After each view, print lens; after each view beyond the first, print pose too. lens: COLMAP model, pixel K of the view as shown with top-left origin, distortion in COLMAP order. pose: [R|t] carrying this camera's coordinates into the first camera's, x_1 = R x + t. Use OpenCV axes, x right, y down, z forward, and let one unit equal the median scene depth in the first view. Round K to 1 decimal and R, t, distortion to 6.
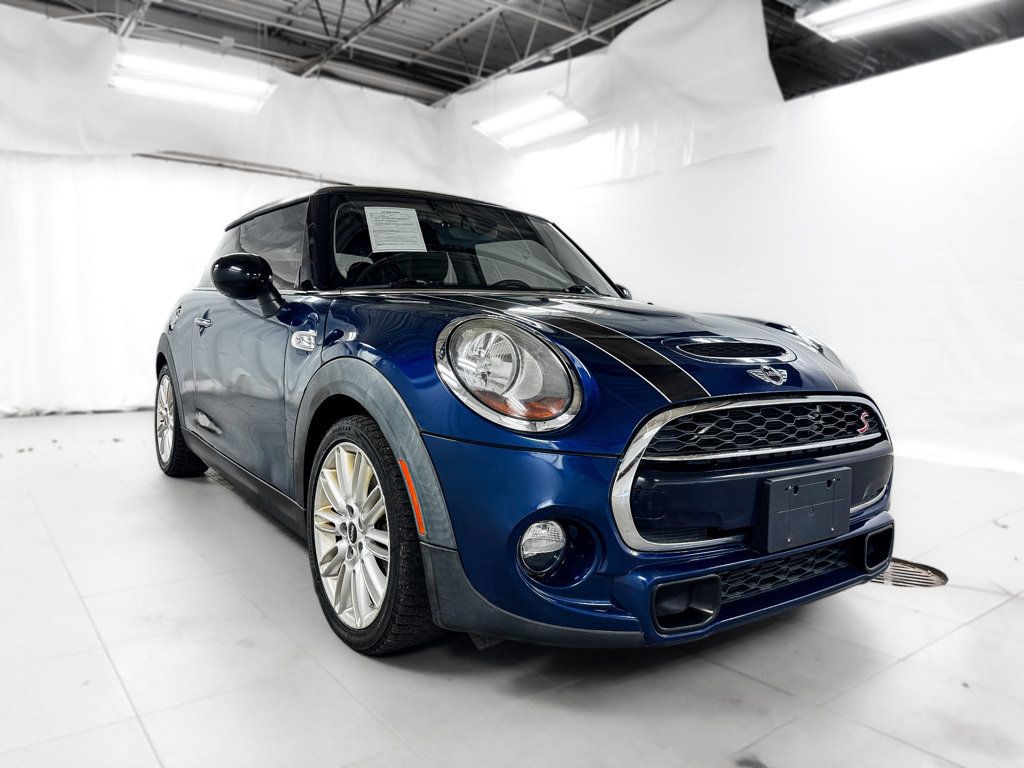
lens RADIAL K [[764.3, 0, 495.7], [0, 764.3, 383.6], [0, 0, 1]] dist [0.006721, -0.005735]
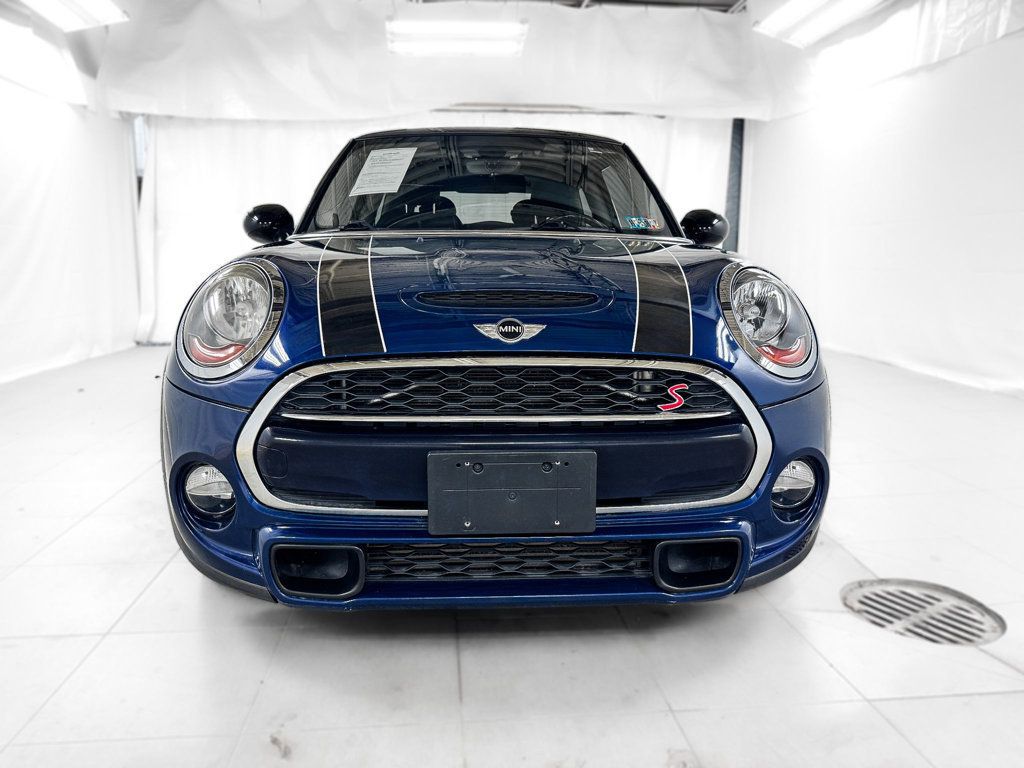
lens RADIAL K [[737.0, 0, 489.6], [0, 737.0, 386.7], [0, 0, 1]] dist [0.058524, -0.072941]
pose [[0.840345, 0.077507, -0.536482, 0.236301], [-0.024326, 0.994120, 0.105517, -0.010173], [0.541506, -0.075620, 0.837289, 0.097027]]
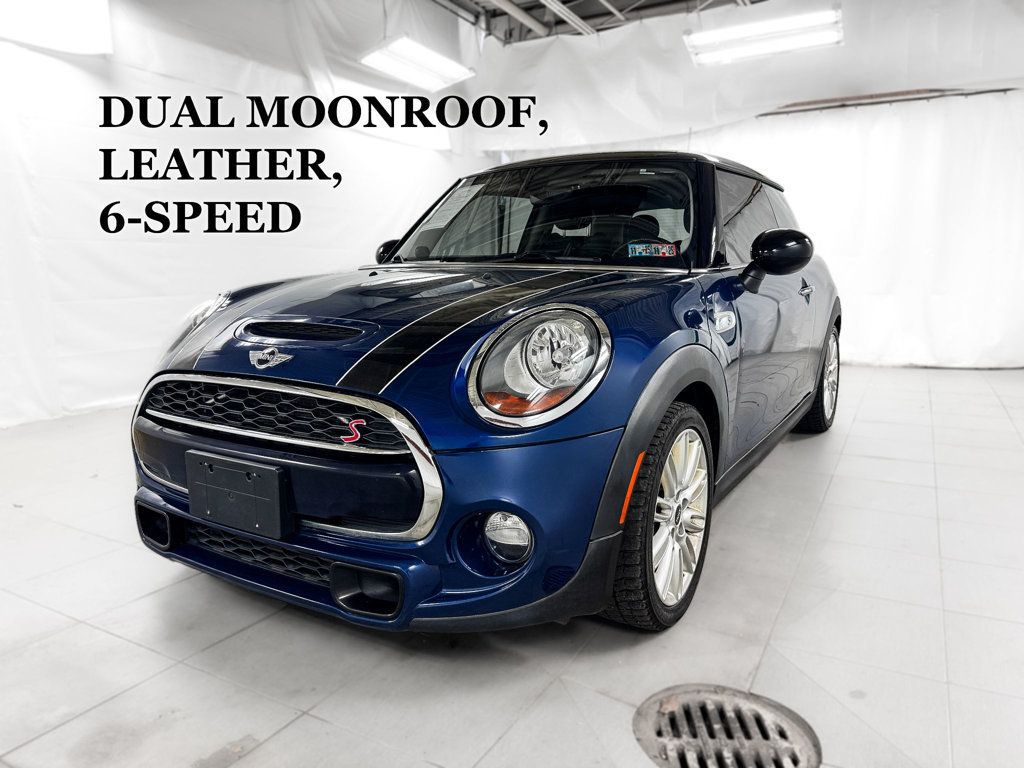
lens RADIAL K [[737.0, 0, 489.6], [0, 737.0, 386.7], [0, 0, 1]] dist [0.058524, -0.072941]
pose [[0.375383, 0.131840, -0.917445, 0.411582], [-0.052578, 0.991267, 0.120936, -0.032132], [0.925377, 0.002840, 0.379036, 0.275467]]
